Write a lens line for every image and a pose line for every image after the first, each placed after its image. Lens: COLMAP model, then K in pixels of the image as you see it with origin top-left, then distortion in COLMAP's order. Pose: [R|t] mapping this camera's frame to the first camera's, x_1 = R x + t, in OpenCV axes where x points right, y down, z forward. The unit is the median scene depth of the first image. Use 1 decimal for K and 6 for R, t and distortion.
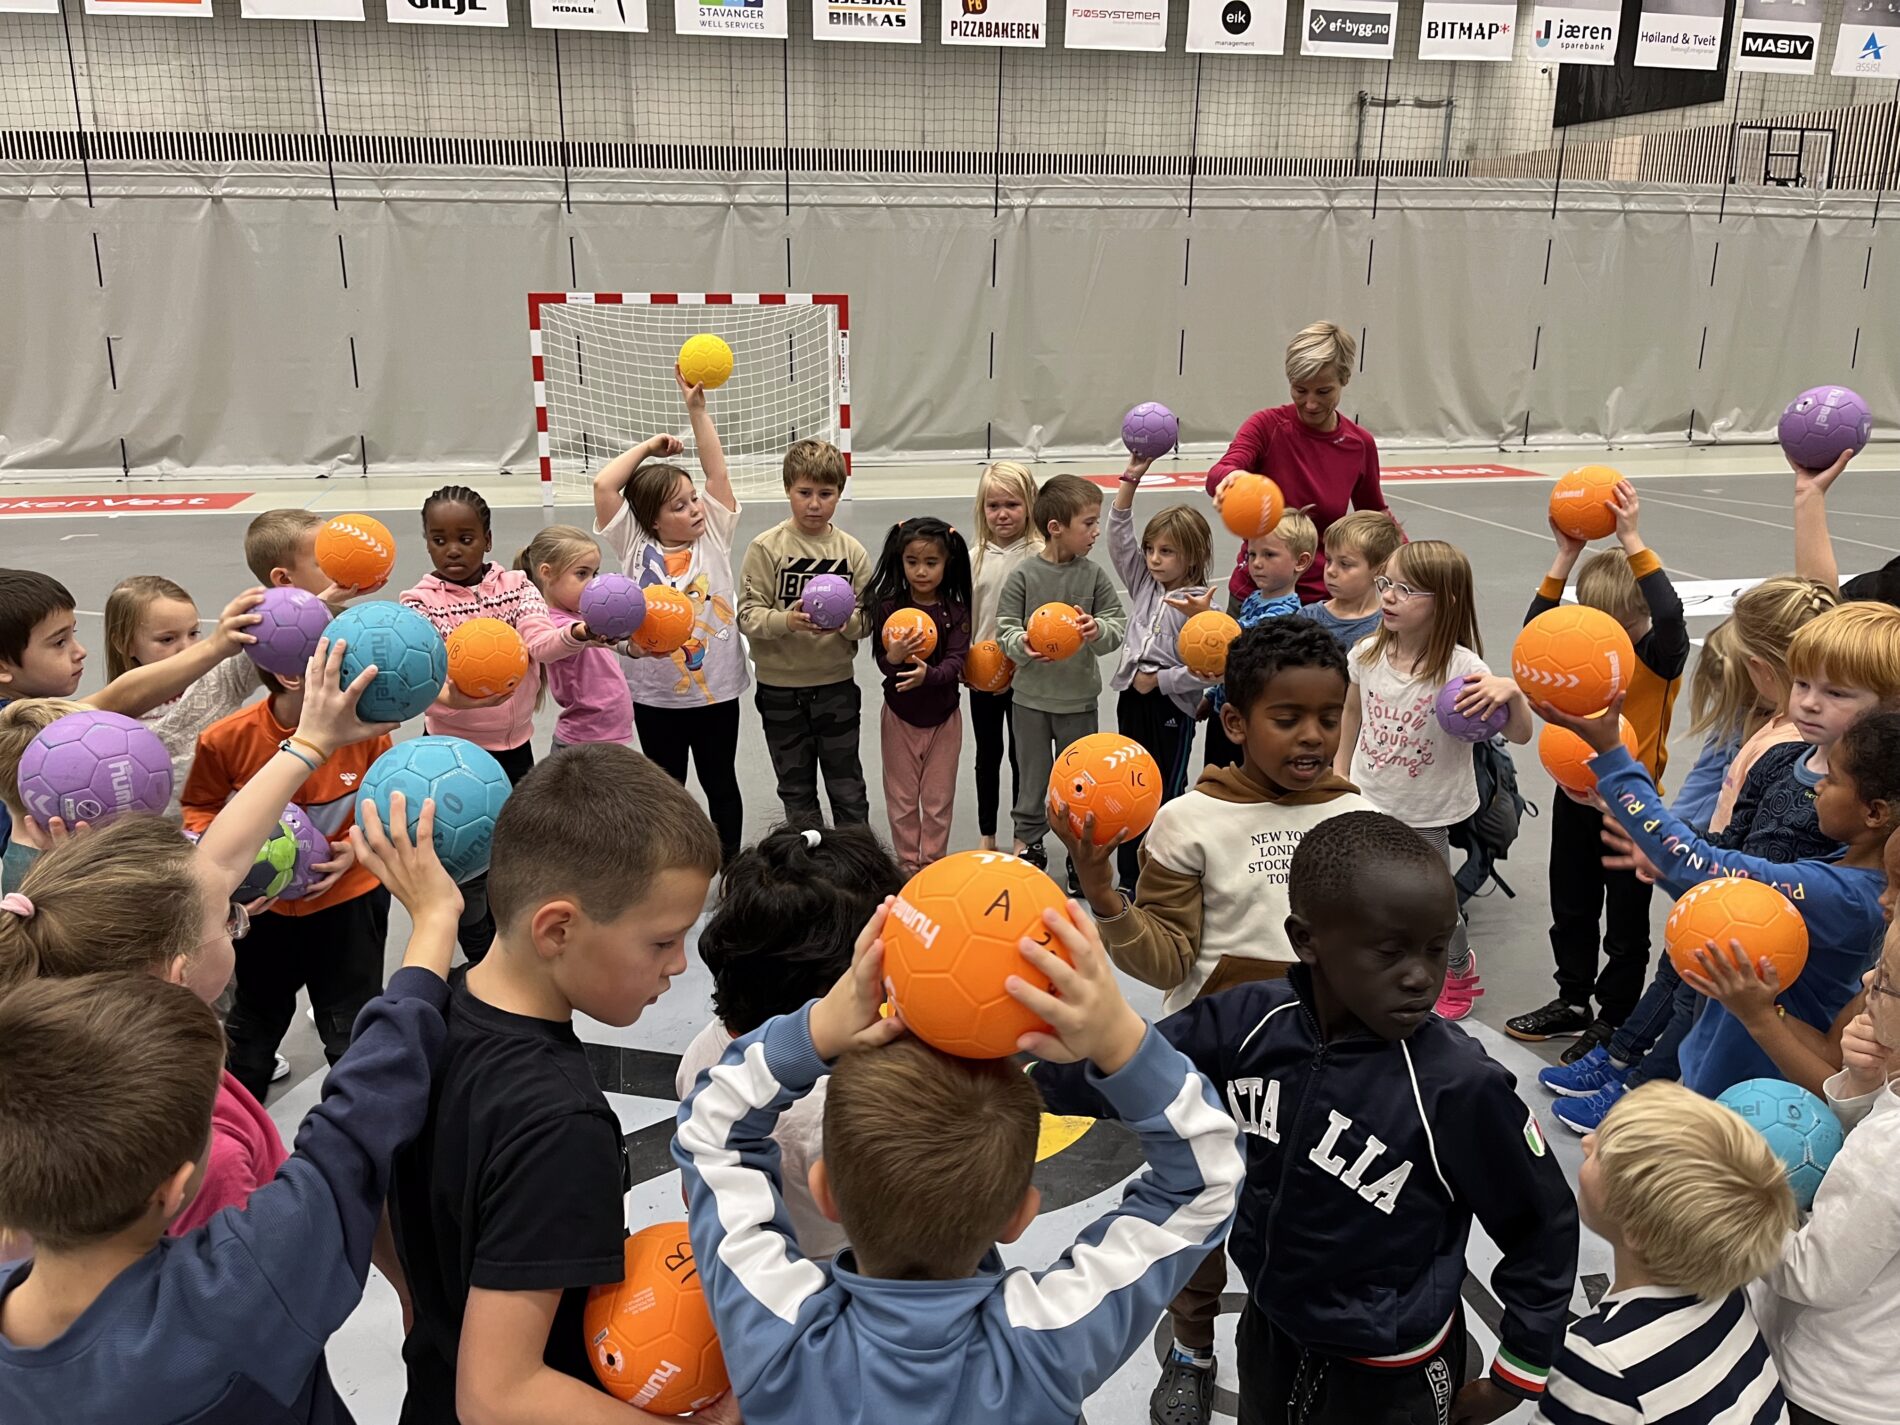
lens RADIAL K [[1446.4, 0, 933.0], [0, 1446.4, 708.4], [0, 0, 1]] dist [0.069025, -0.099616]
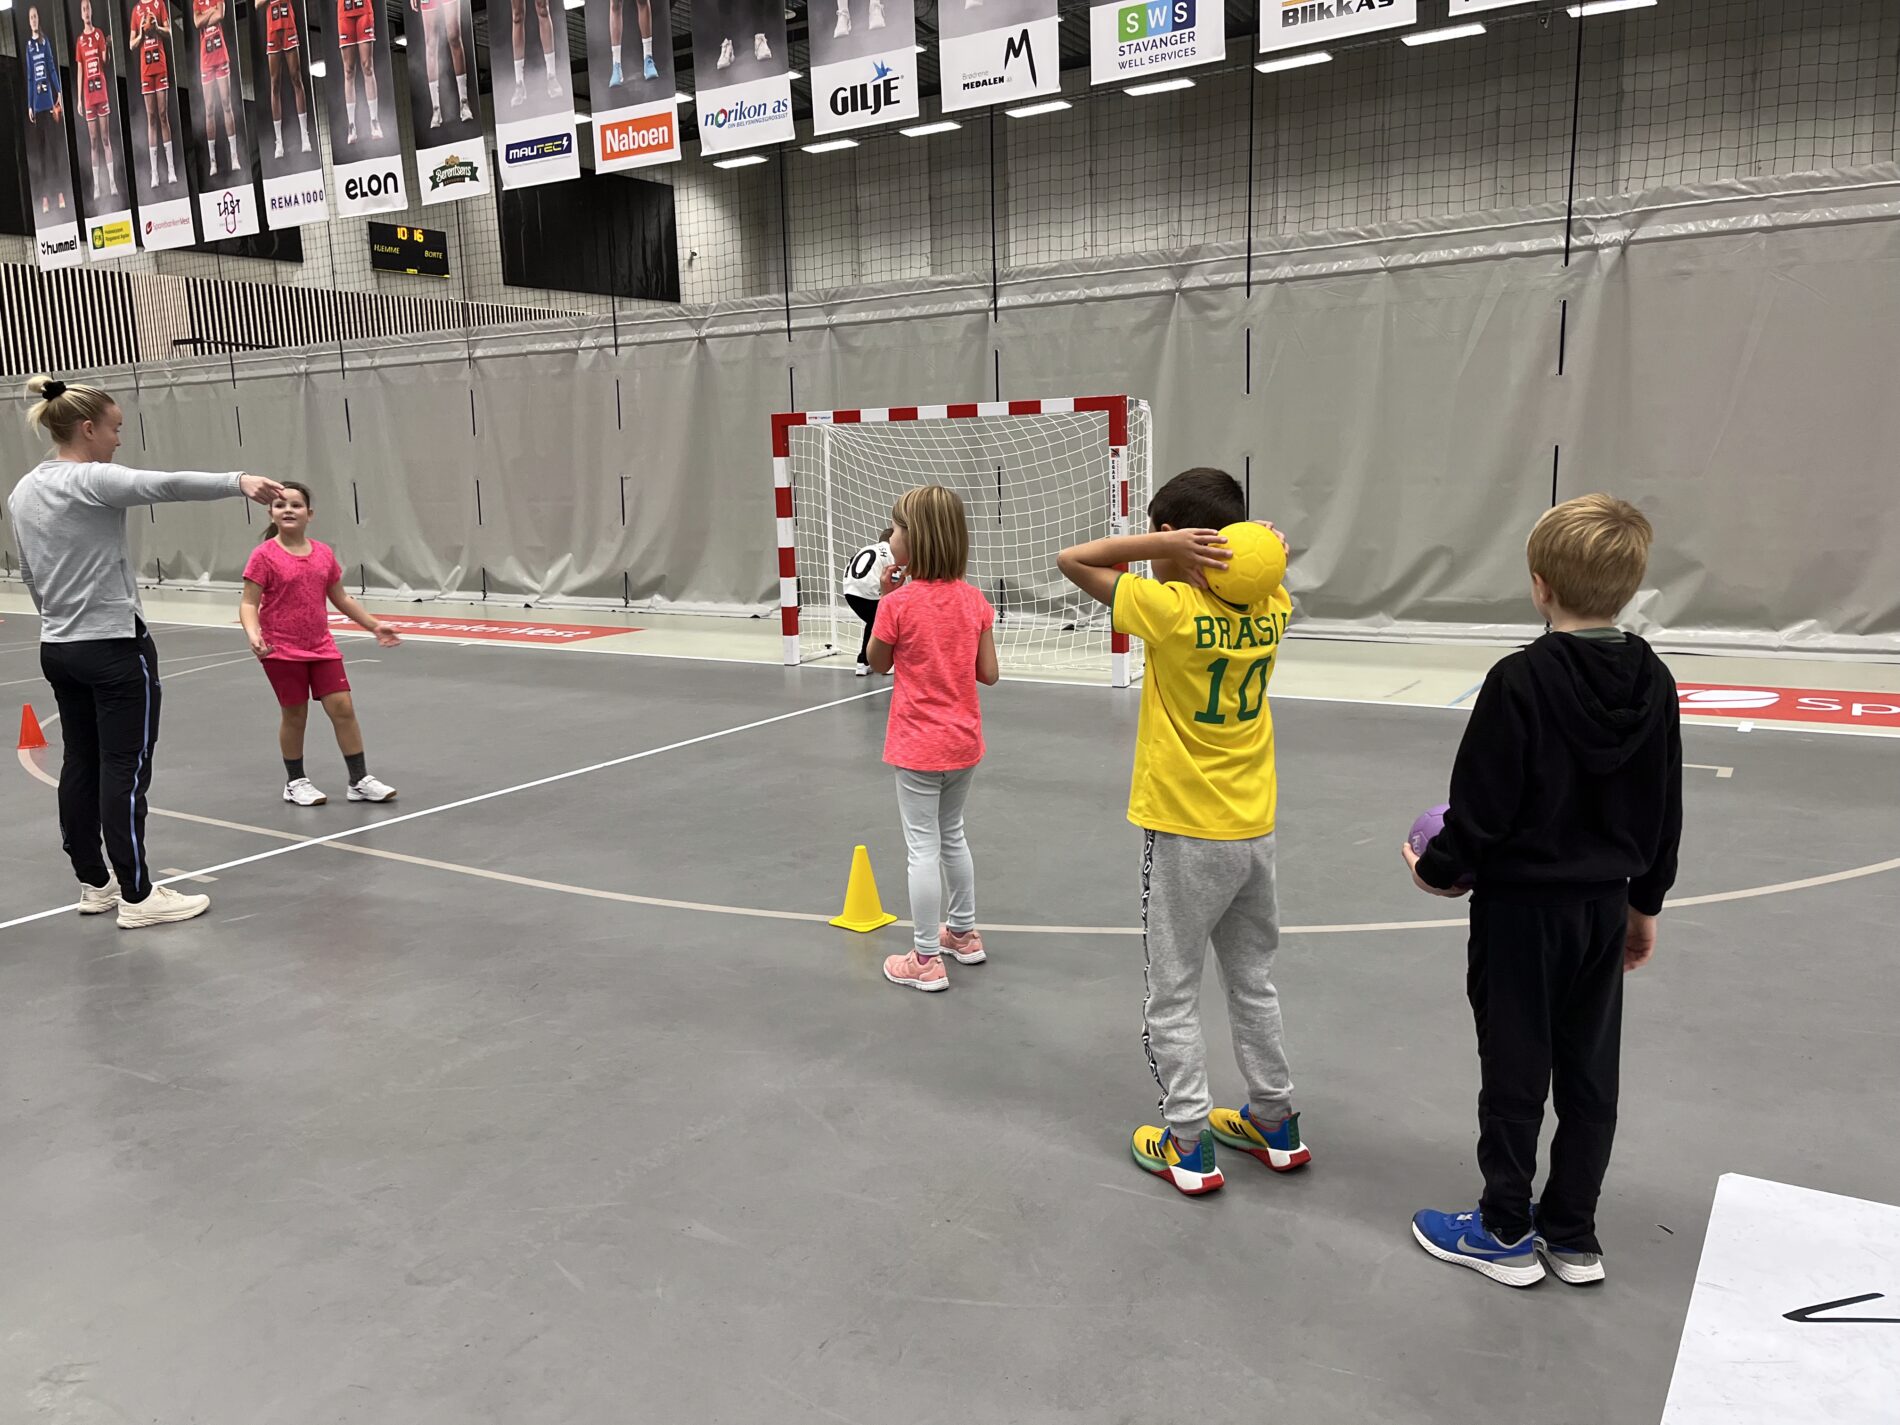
lens RADIAL K [[1431.8, 0, 942.6], [0, 1431.8, 696.6], [0, 0, 1]] dist [0.055089, -0.075884]
pose [[0.711187, 0.091861, -0.696976, 0.306382], [-0.160929, 0.986373, -0.034207, -0.089170], [0.684336, 0.136491, 0.716278, 0.395268]]
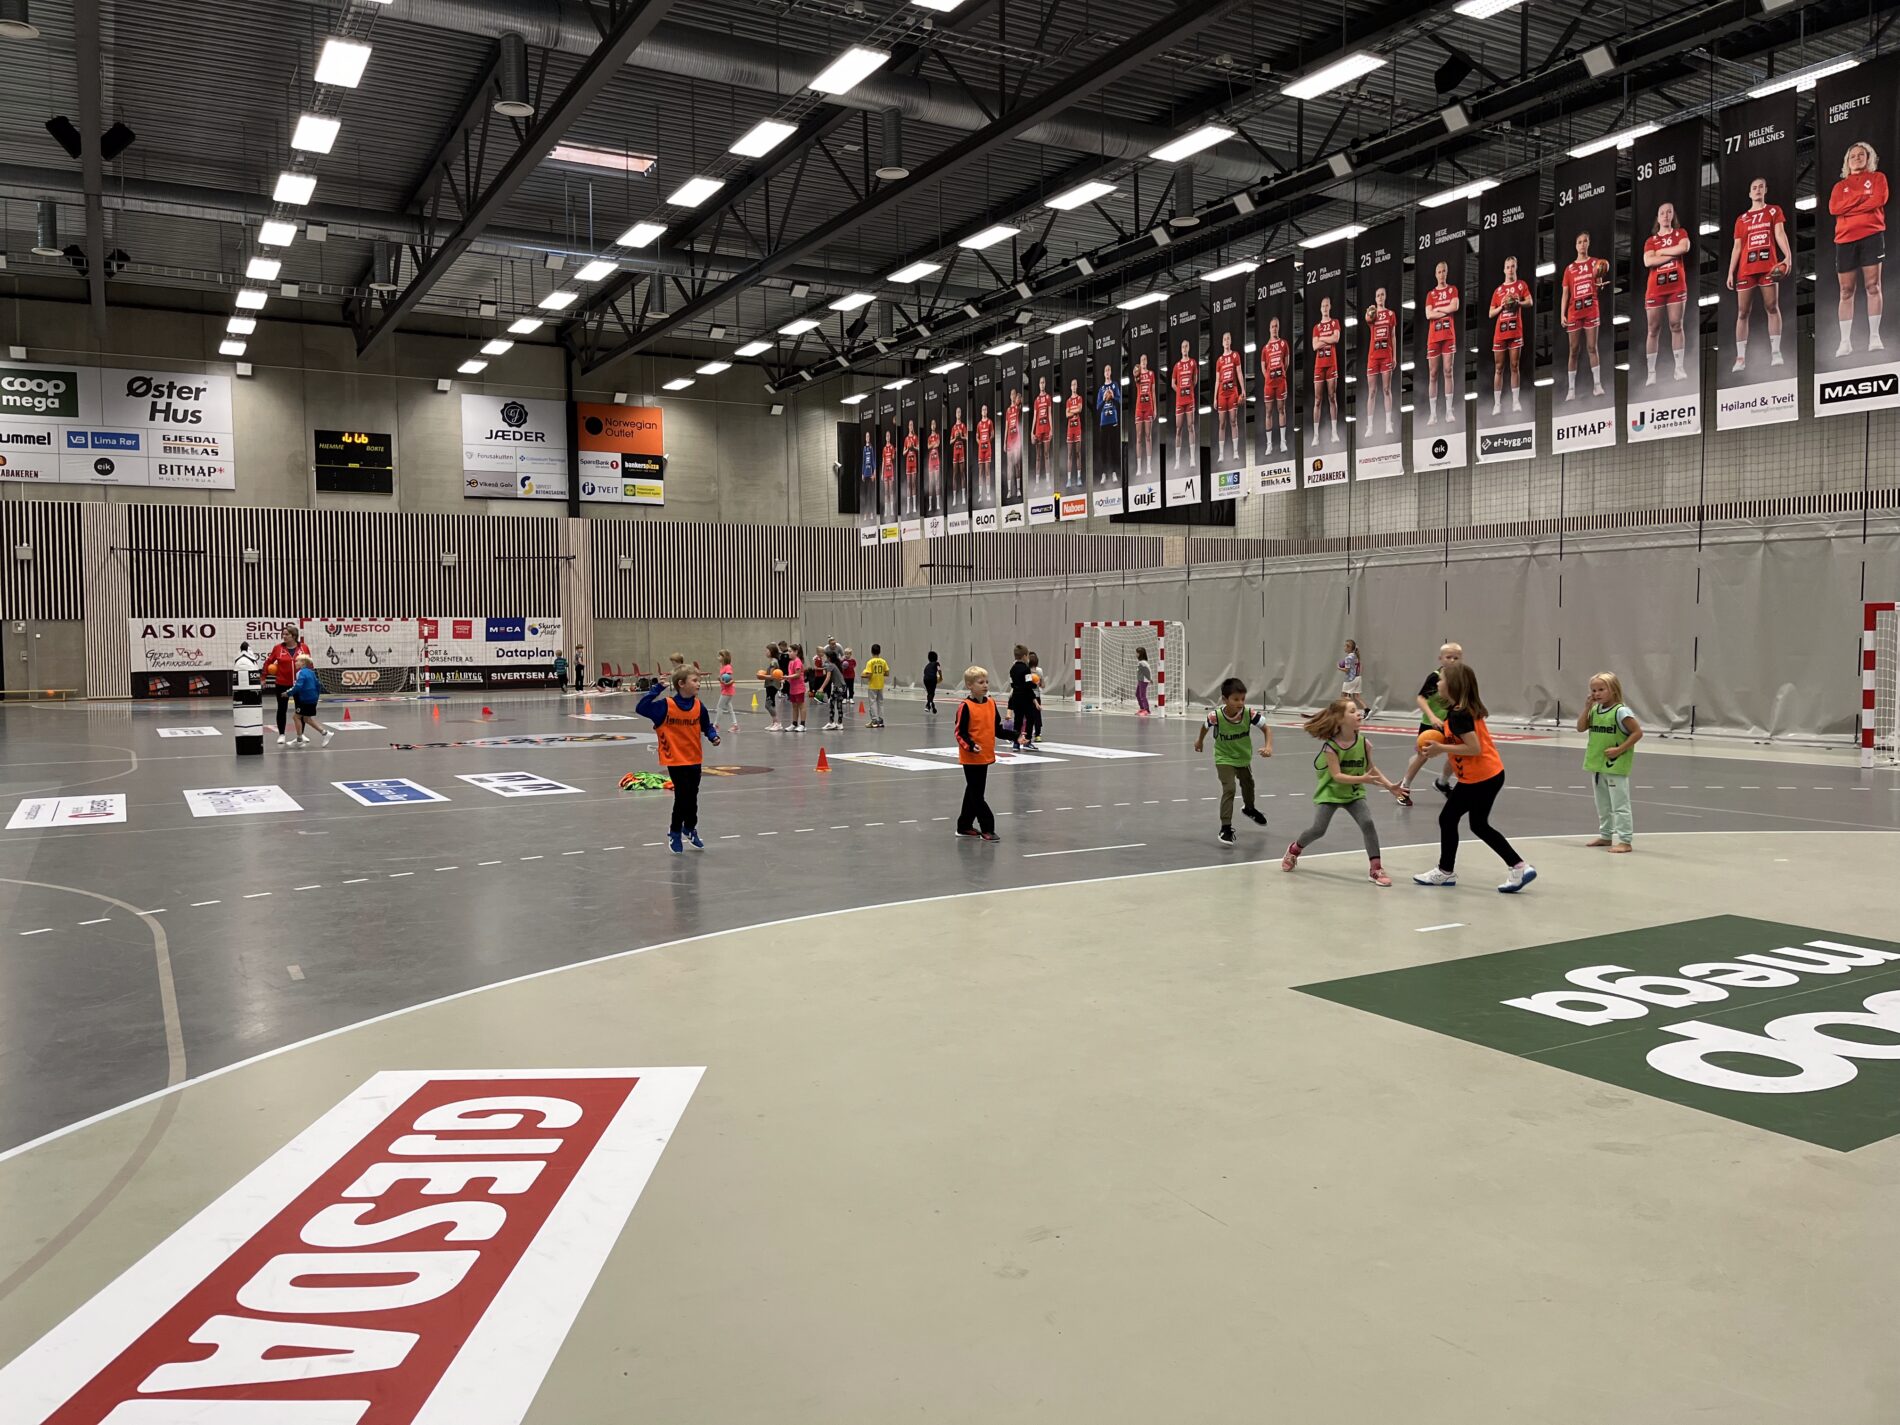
lens RADIAL K [[1431.8, 0, 927.0], [0, 1431.8, 698.8], [0, 0, 1]] dist [0.055089, -0.075884]
pose [[0.293141, 0.036024, -0.955390, 1.516174], [-0.251680, 0.966952, -0.040763, -0.005819], [0.922348, 0.252402, 0.292519, 0.094287]]
